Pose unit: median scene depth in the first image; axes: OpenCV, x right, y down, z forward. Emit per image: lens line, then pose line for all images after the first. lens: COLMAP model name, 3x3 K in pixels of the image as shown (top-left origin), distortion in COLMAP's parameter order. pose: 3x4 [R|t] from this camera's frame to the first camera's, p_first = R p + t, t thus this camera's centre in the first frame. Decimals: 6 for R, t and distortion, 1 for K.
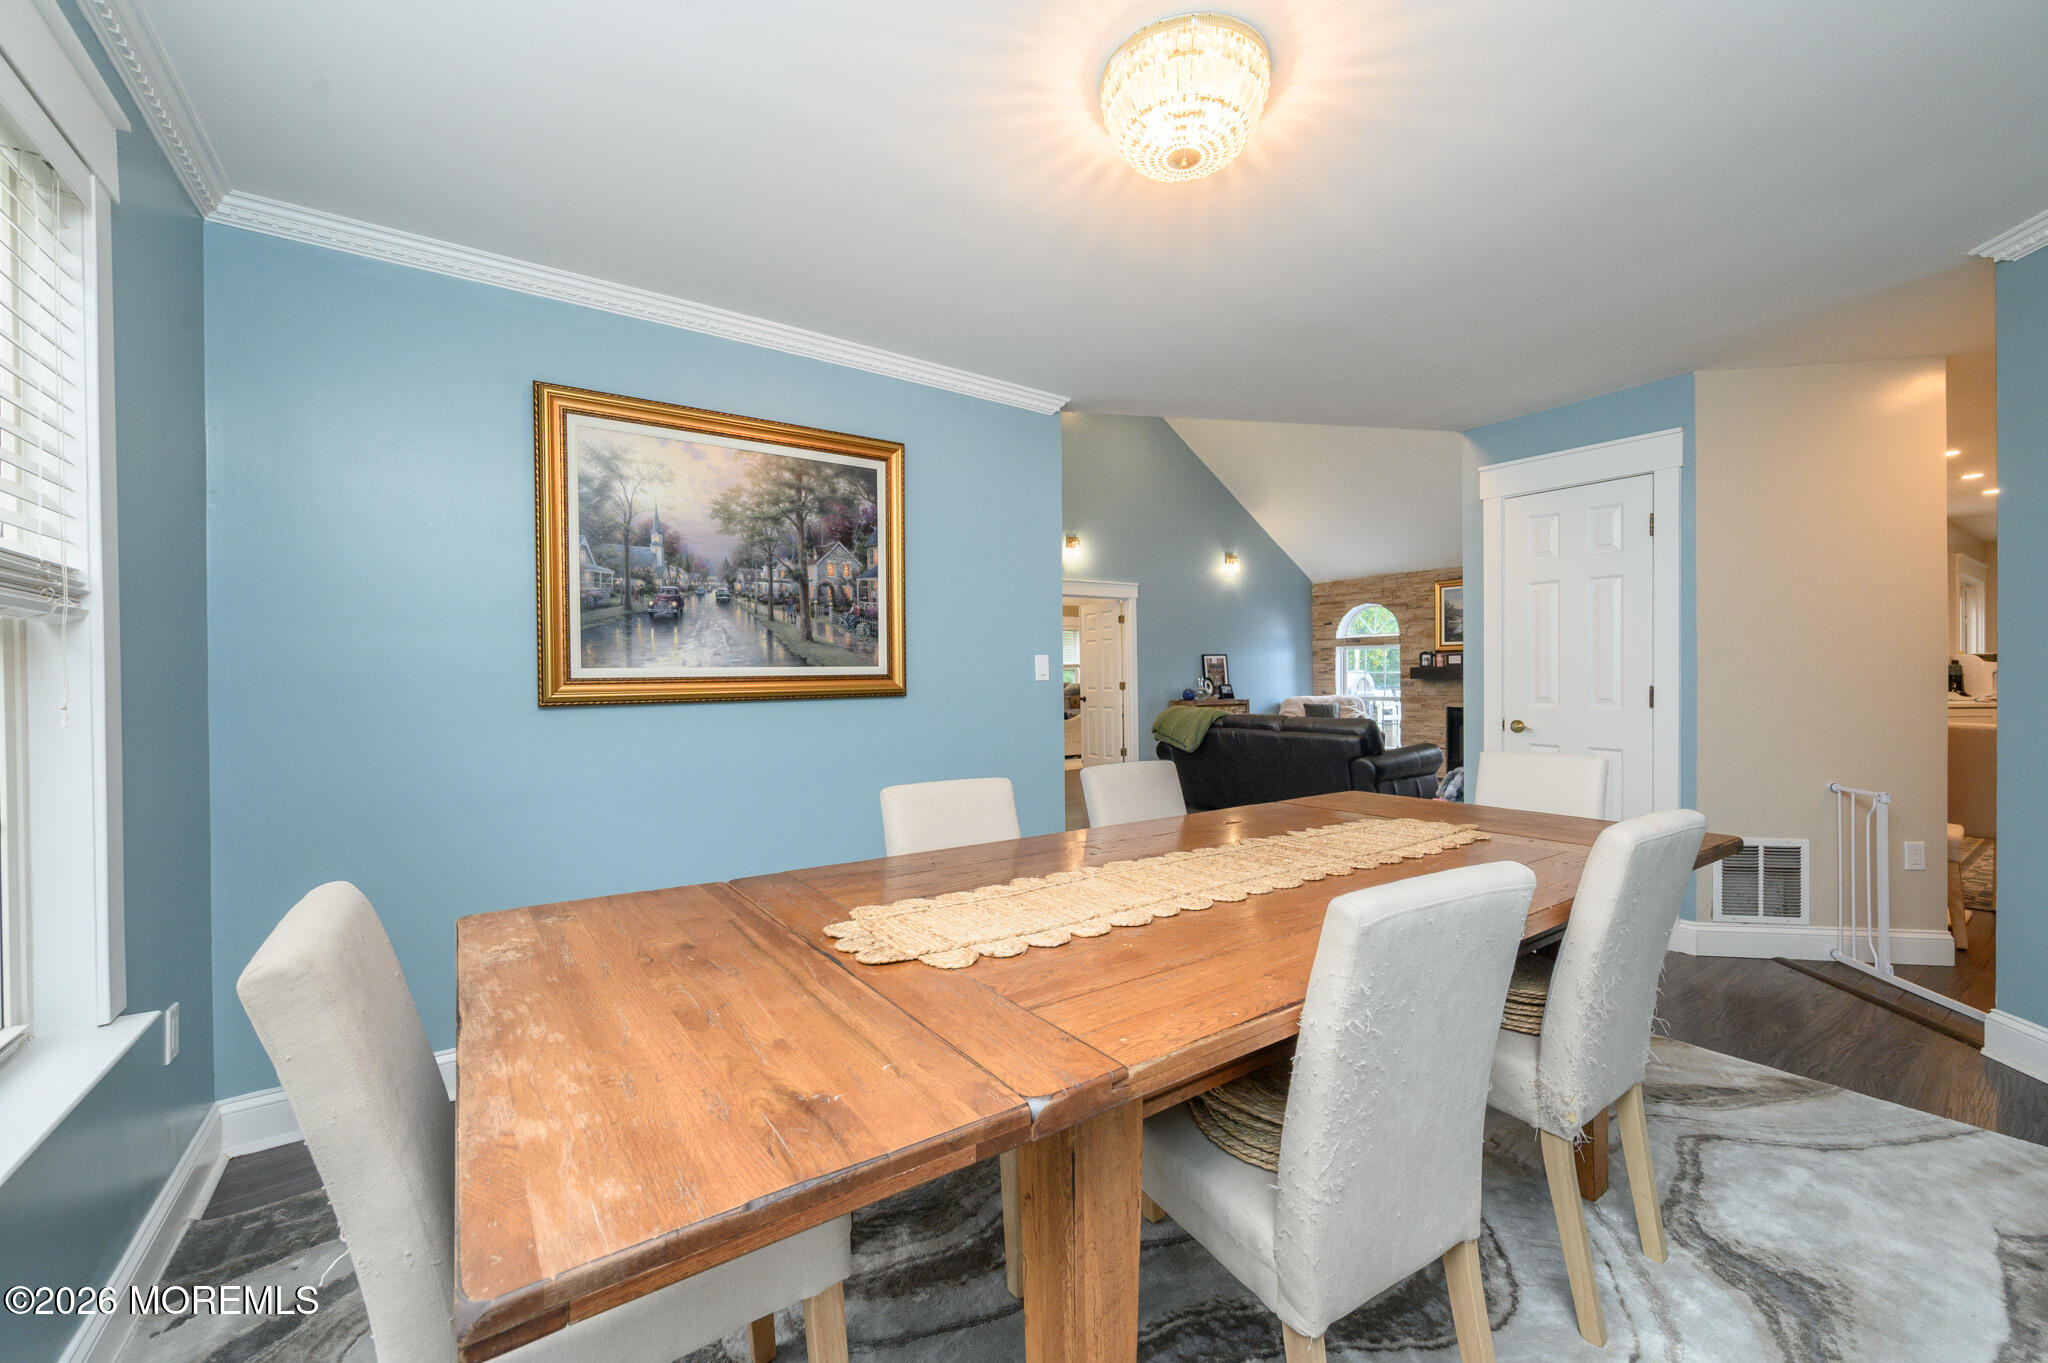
lens RADIAL K [[801.9, 0, 1024.0], [0, 801.9, 681.5], [0, 0, 1]] dist [-0.001594, -0.000064]
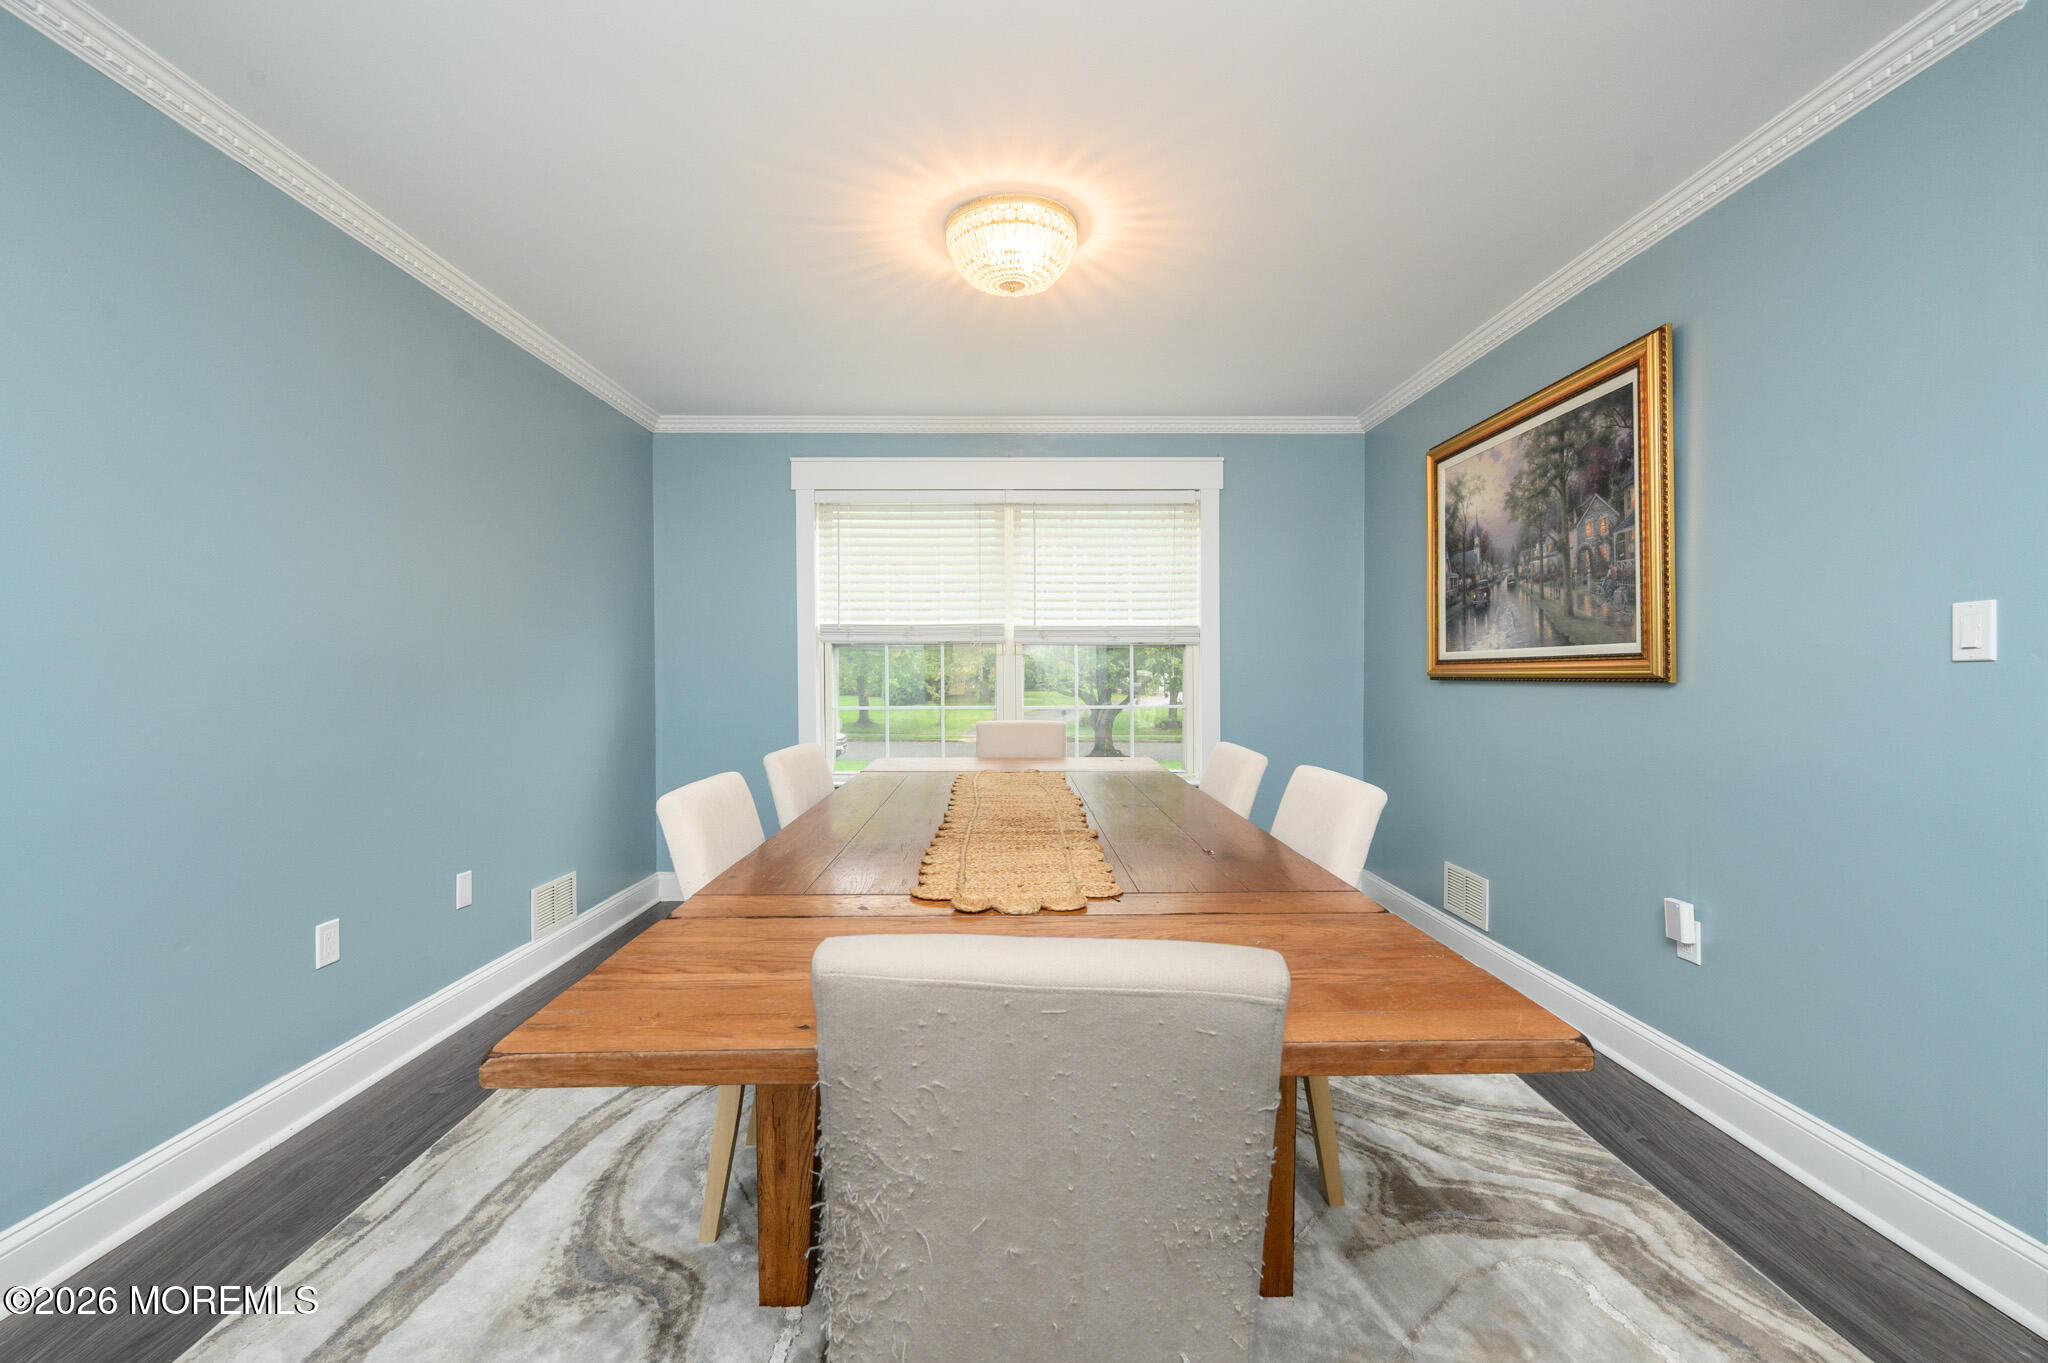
lens RADIAL K [[801.9, 0, 1024.0], [0, 801.9, 681.5], [0, 0, 1]] dist [-0.001594, -0.000064]
pose [[-0.554673, 0.023848, -0.831727, 0.818684], [0.005375, 0.999671, 0.025078, -0.004352], [0.832051, 0.009439, -0.554618, 1.003828]]
